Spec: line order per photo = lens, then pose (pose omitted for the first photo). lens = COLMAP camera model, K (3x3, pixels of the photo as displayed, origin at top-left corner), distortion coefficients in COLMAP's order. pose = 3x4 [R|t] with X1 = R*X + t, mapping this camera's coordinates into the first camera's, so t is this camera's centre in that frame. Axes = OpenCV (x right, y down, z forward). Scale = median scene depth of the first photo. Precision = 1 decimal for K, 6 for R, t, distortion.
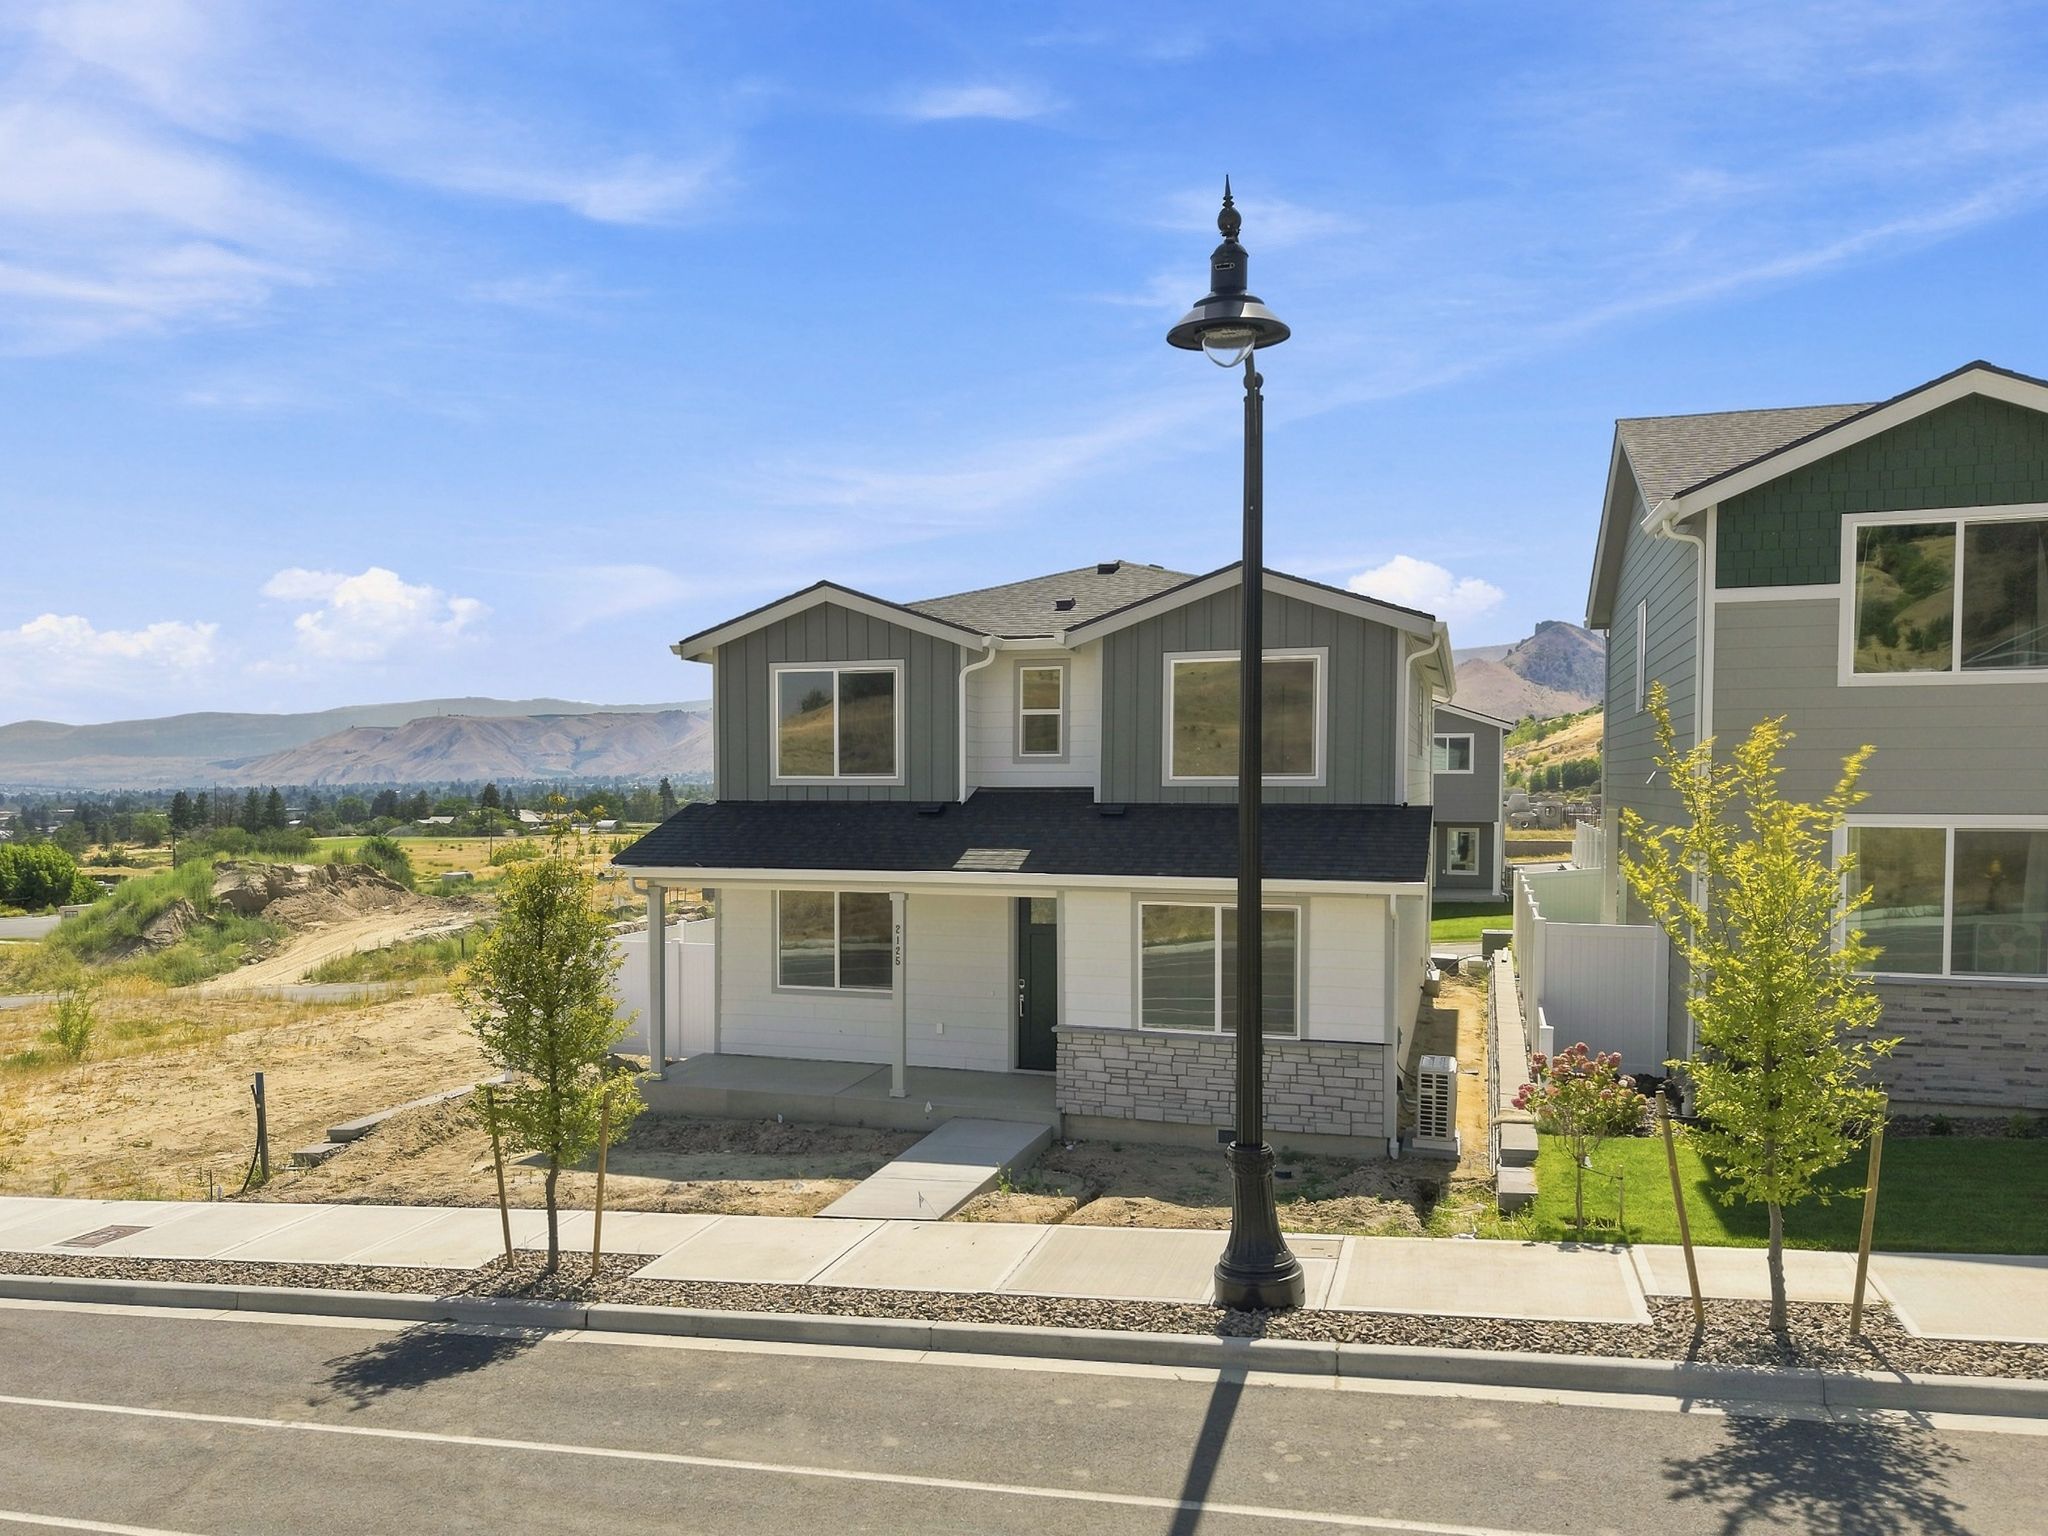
lens RADIAL K [[1544.0, 0, 920.3], [0, 1544.0, 815.1], [0, 0, 1]] dist [0.050116, -0.069717]
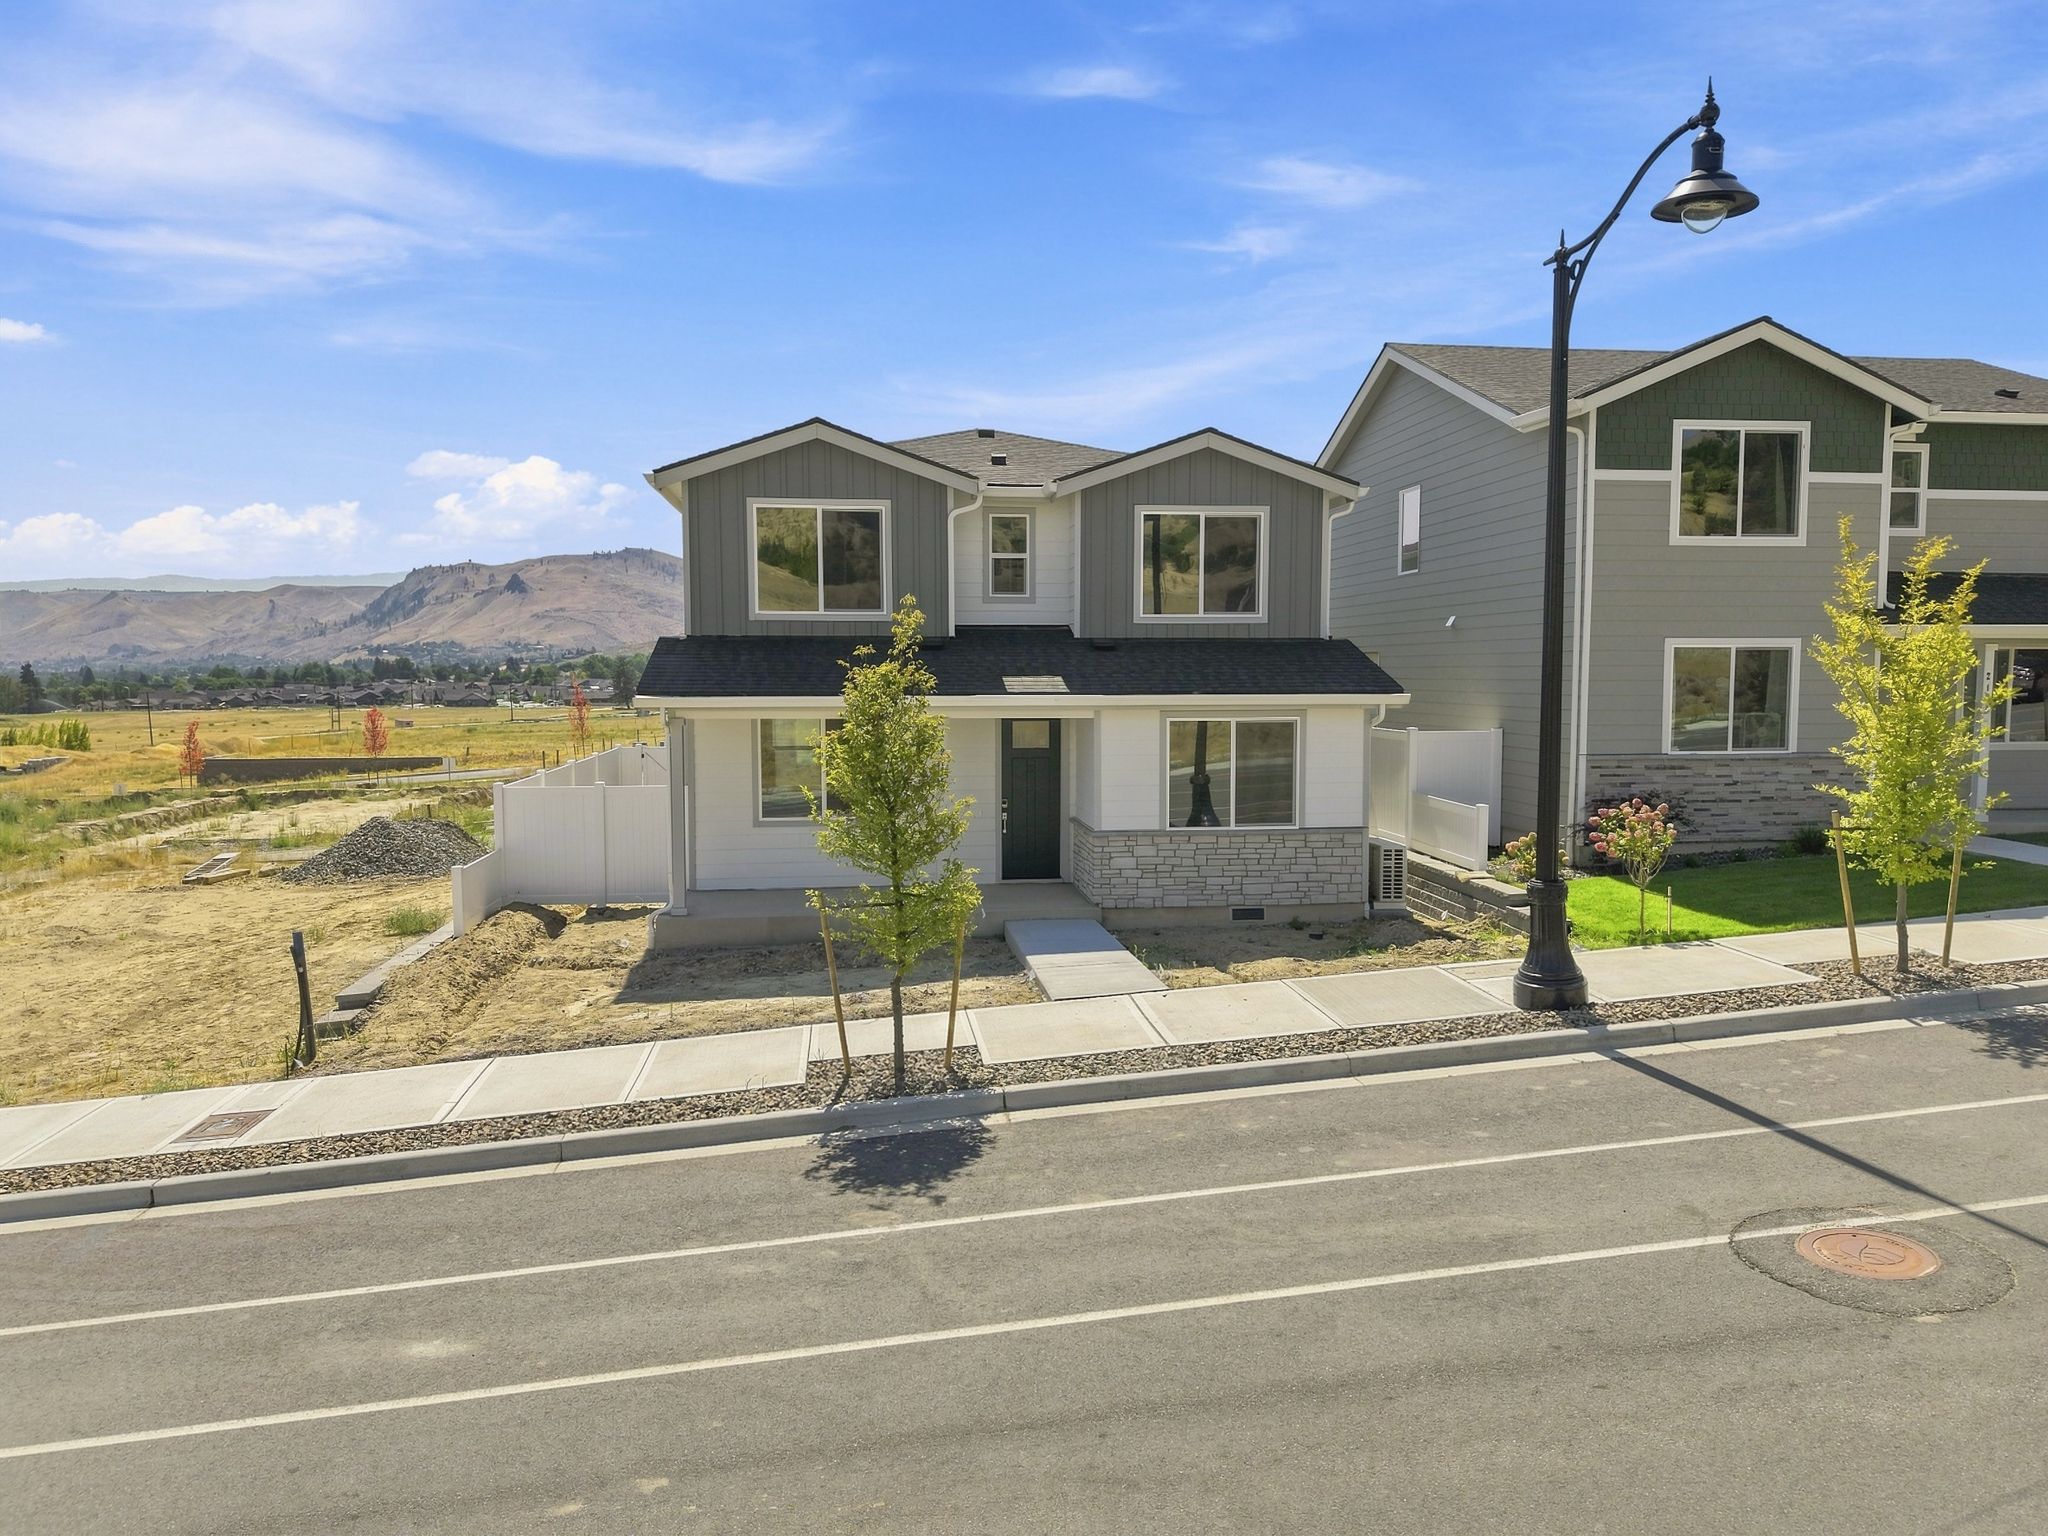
lens RADIAL K [[1390.3, 0, 1024.0], [0, 1390.3, 768.0], [0, 0, 1]] dist [0.031627, -0.030630]
pose [[0.892149, -0.031525, 0.450640, -0.434088], [0.010525, 0.998742, 0.049031, 0.042625], [-0.451619, -0.039000, 0.891358, 0.131789]]
